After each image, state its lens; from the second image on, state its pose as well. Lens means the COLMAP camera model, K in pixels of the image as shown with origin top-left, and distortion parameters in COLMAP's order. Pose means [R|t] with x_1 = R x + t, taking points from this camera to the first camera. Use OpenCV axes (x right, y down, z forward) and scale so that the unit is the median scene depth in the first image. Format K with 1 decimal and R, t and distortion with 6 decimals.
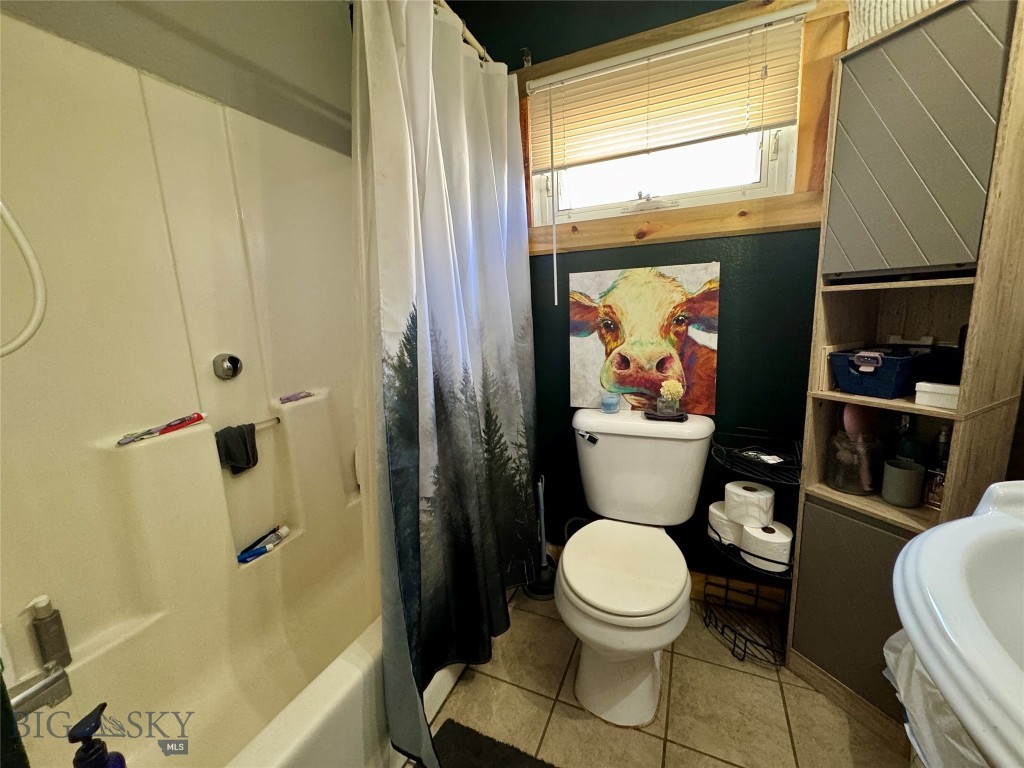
lens RADIAL K [[408.7, 0, 510.2], [0, 408.7, 379.6], [0, 0, 1]] dist [-0.003055, 0.000630]
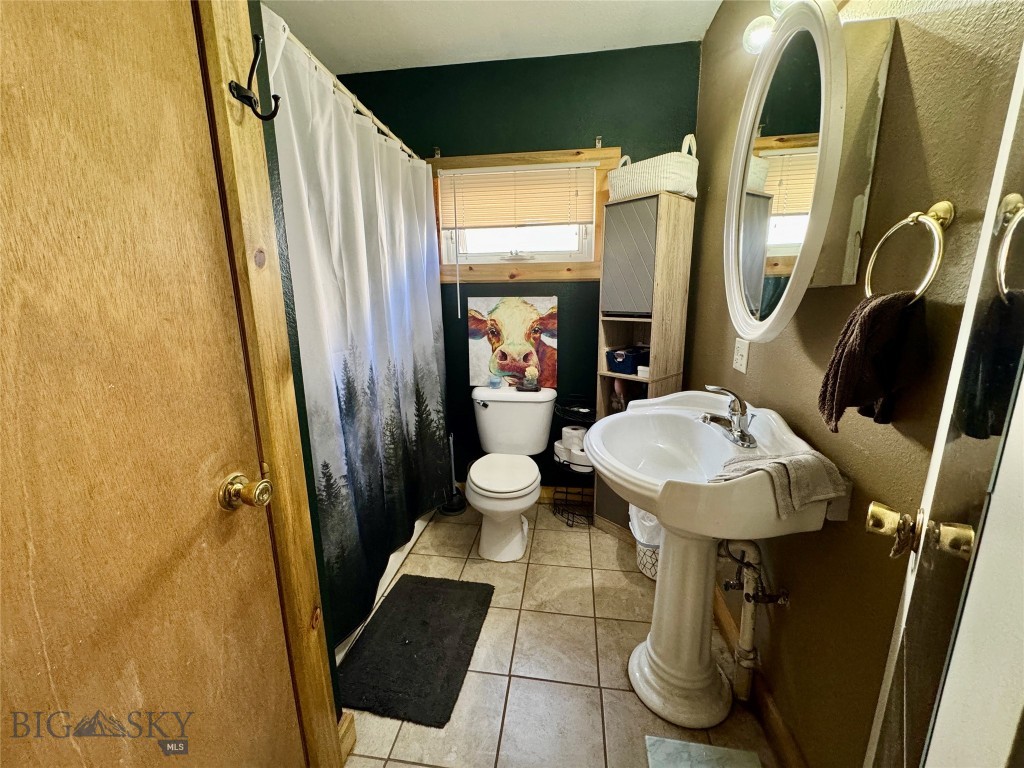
lens RADIAL K [[408.7, 0, 510.4], [0, 408.7, 383.2], [0, 0, 1]] dist [-0.003055, 0.000630]
pose [[0.961226, -0.025470, 0.274583, -0.140844], [0.016150, 0.999216, 0.036151, 0.005760], [-0.275289, -0.030315, 0.960884, -0.561339]]
